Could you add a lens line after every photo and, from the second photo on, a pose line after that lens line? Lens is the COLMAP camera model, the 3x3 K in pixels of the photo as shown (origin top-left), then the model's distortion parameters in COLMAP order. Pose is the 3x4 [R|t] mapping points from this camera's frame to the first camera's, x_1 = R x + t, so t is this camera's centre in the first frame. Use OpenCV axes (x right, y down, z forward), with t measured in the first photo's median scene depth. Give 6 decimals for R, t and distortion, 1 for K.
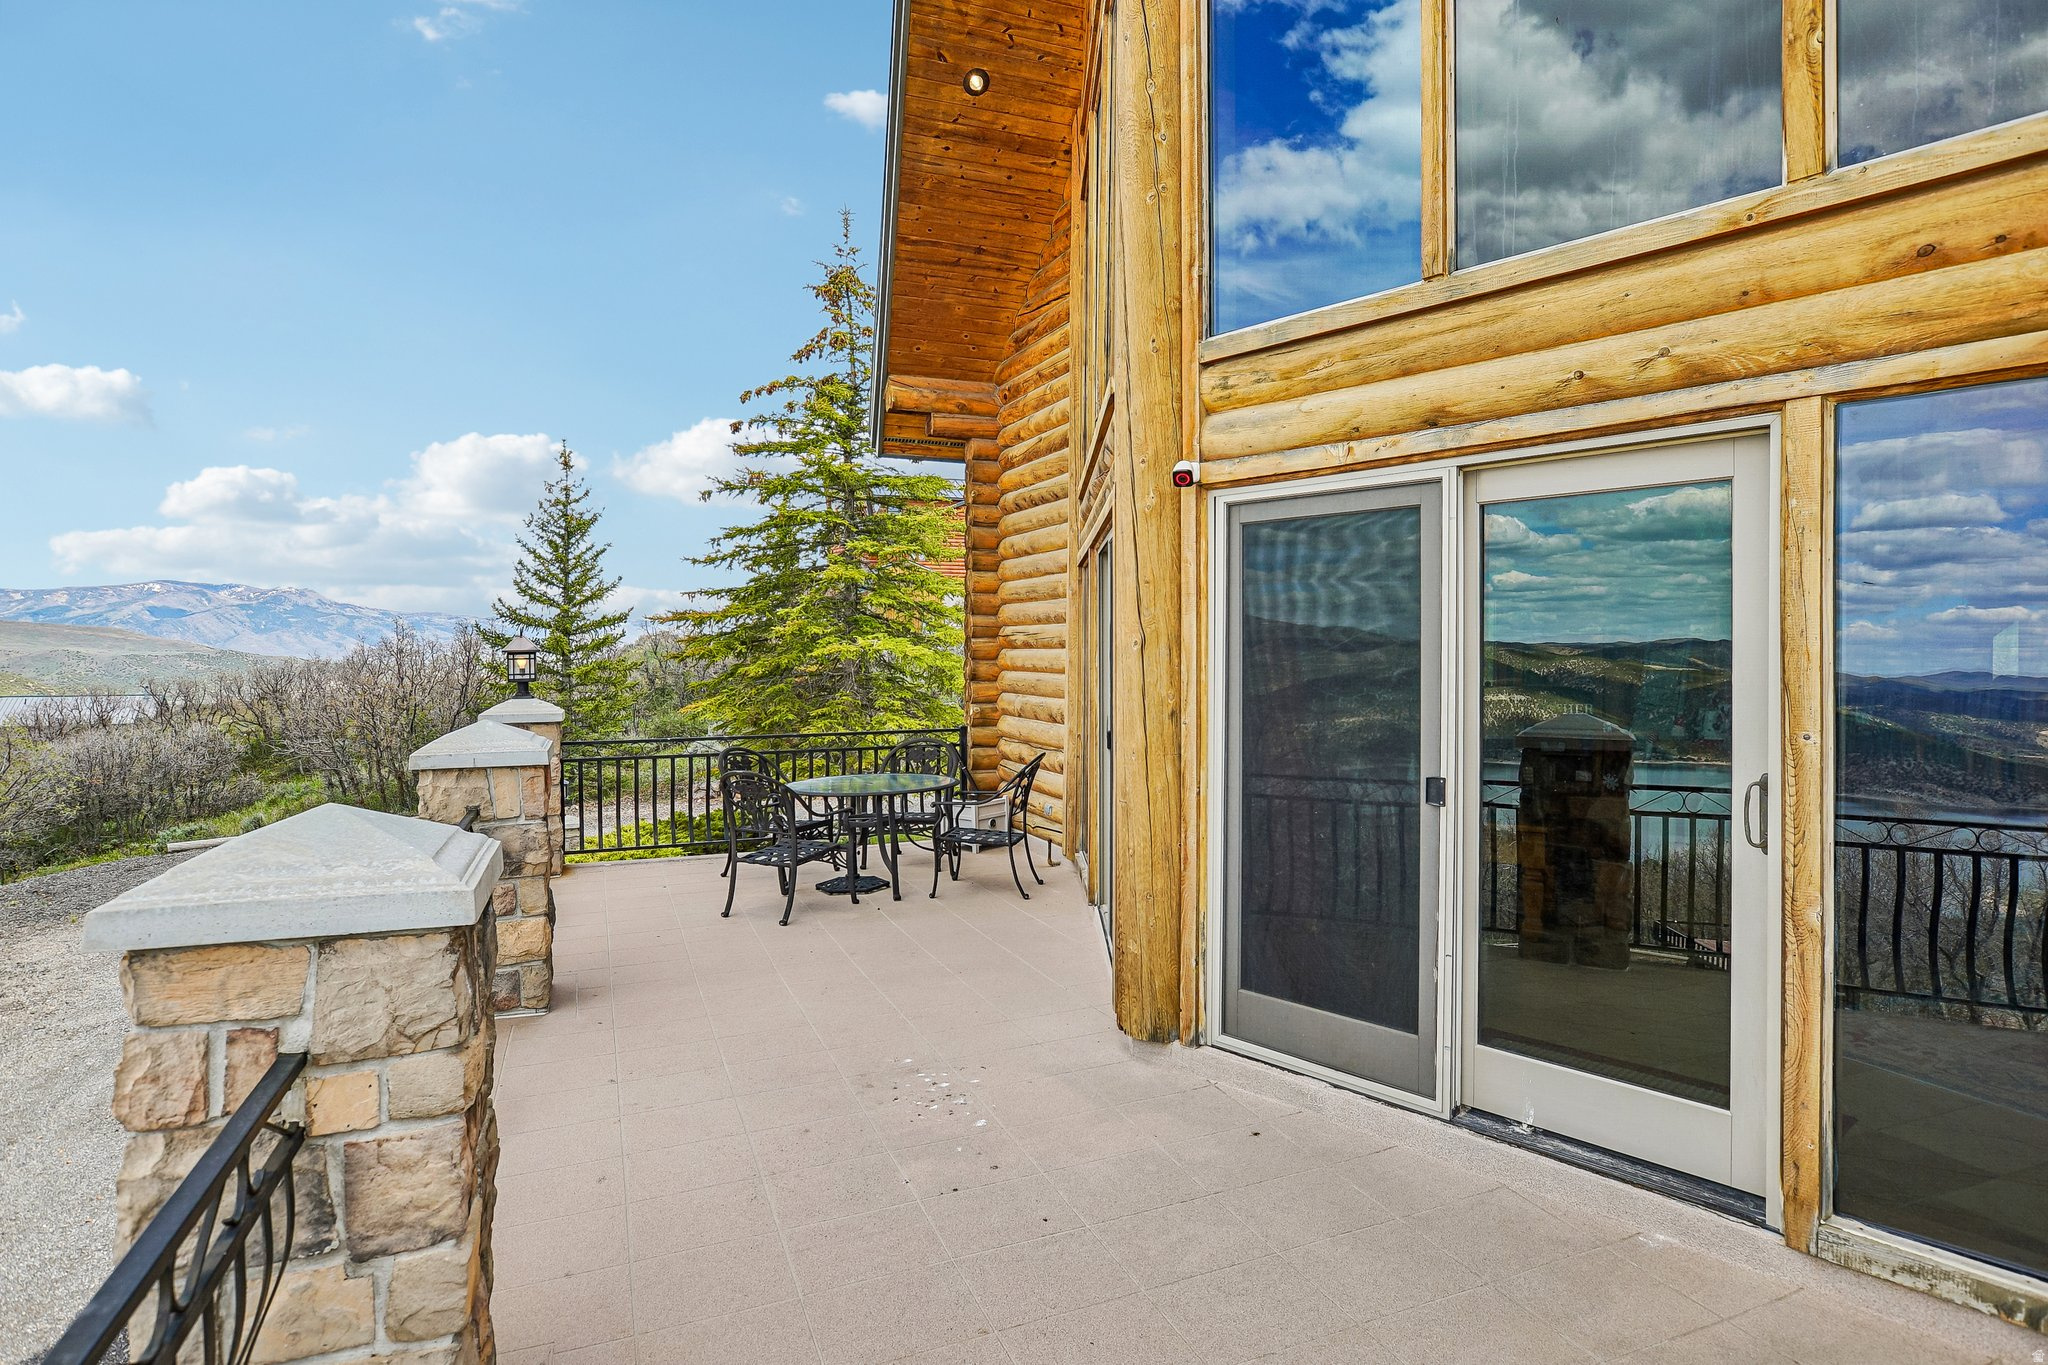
lens RADIAL K [[1099.4, 0, 1024.2], [0, 1099.4, 656.9], [0, 0, 1]] dist [-0.061941, 0.049374]
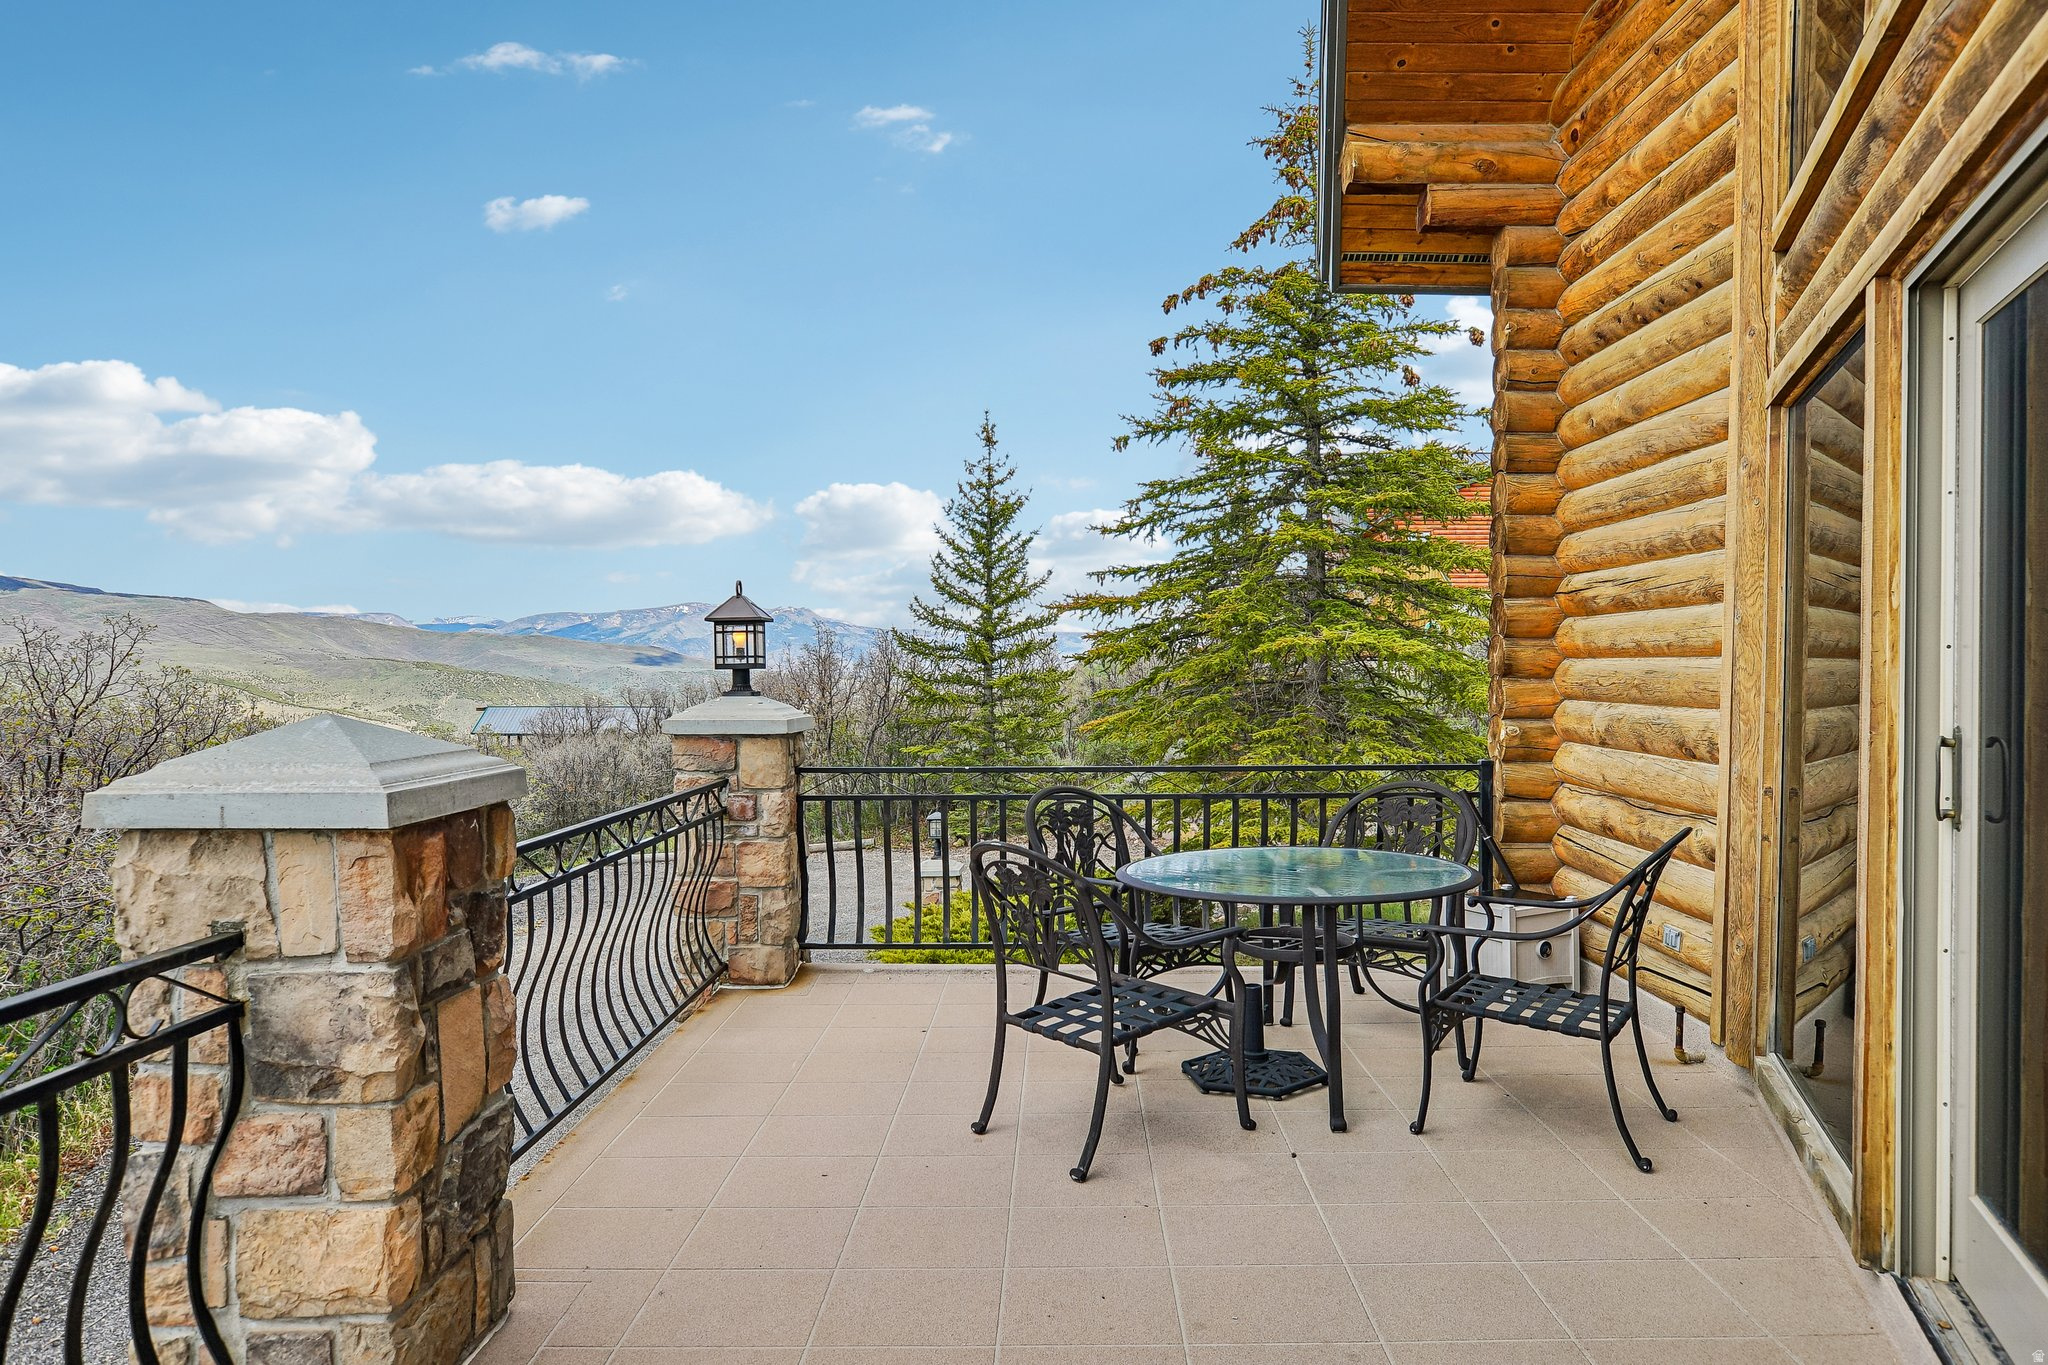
lens RADIAL K [[1266.5, 0, 1024.0], [0, 1266.5, 682.5], [0, 0, 1]] dist [-0.056072, 0.074883]
pose [[0.920651, 0.007045, -0.390323, -0.024885], [-0.004458, 0.999962, 0.007533, 0.022021], [0.390361, -0.005195, 0.920647, 0.357888]]
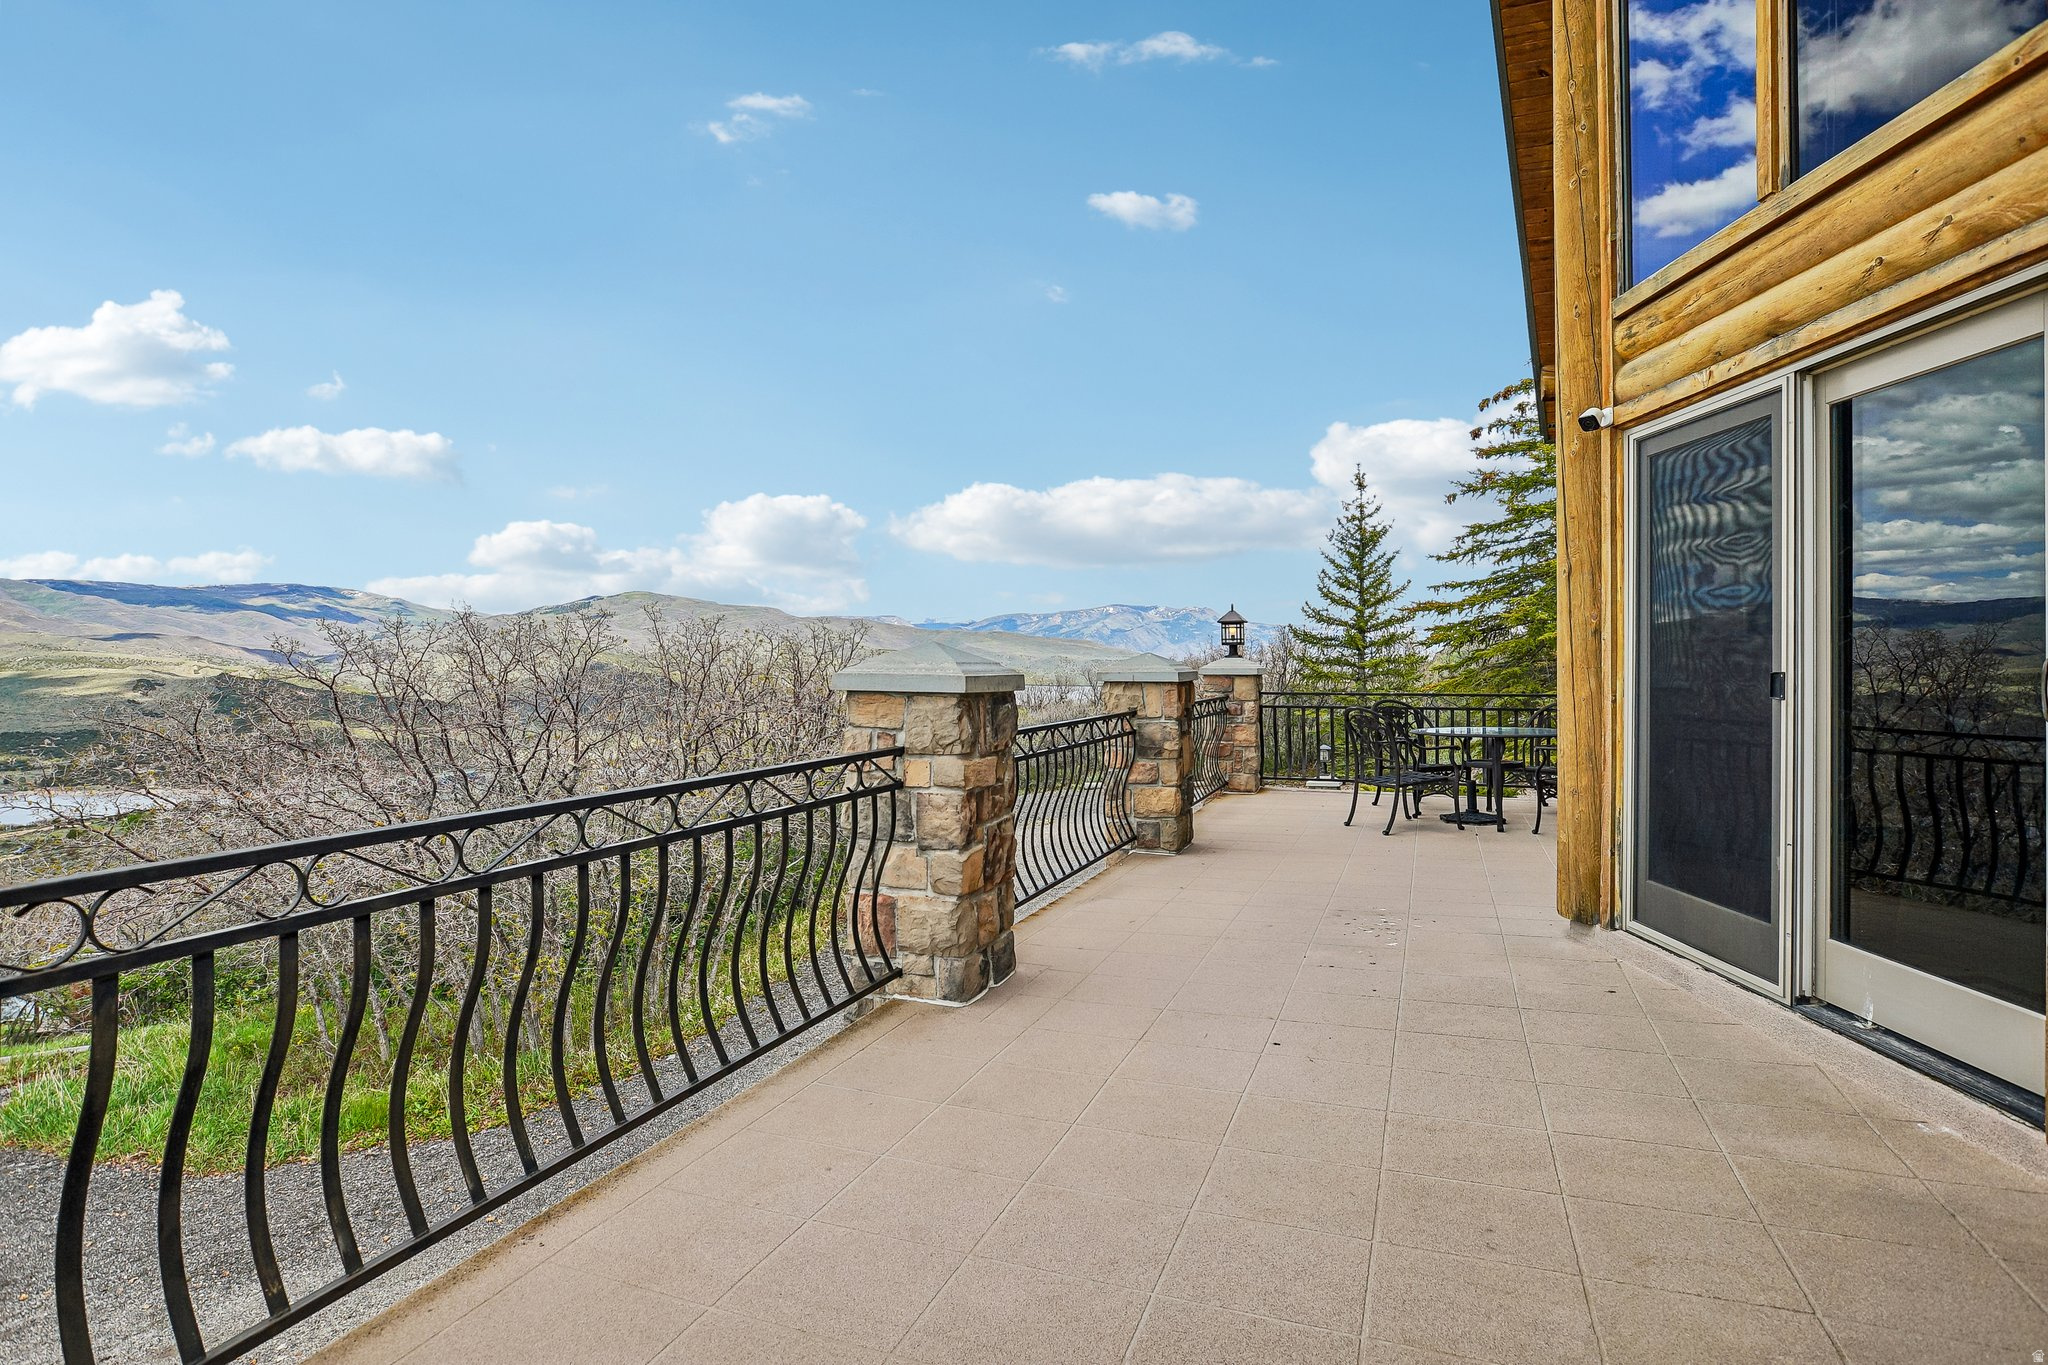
lens RADIAL K [[1013.3, 0, 1058.4], [0, 1013.3, 633.7], [0, 0, 1]] dist [-0.029601, 0.020420]
pose [[0.749895, -0.011075, -0.661464, 0.179666], [-0.006856, 0.999676, -0.024510, 0.036908], [0.661521, 0.022915, 0.749577, -0.063421]]
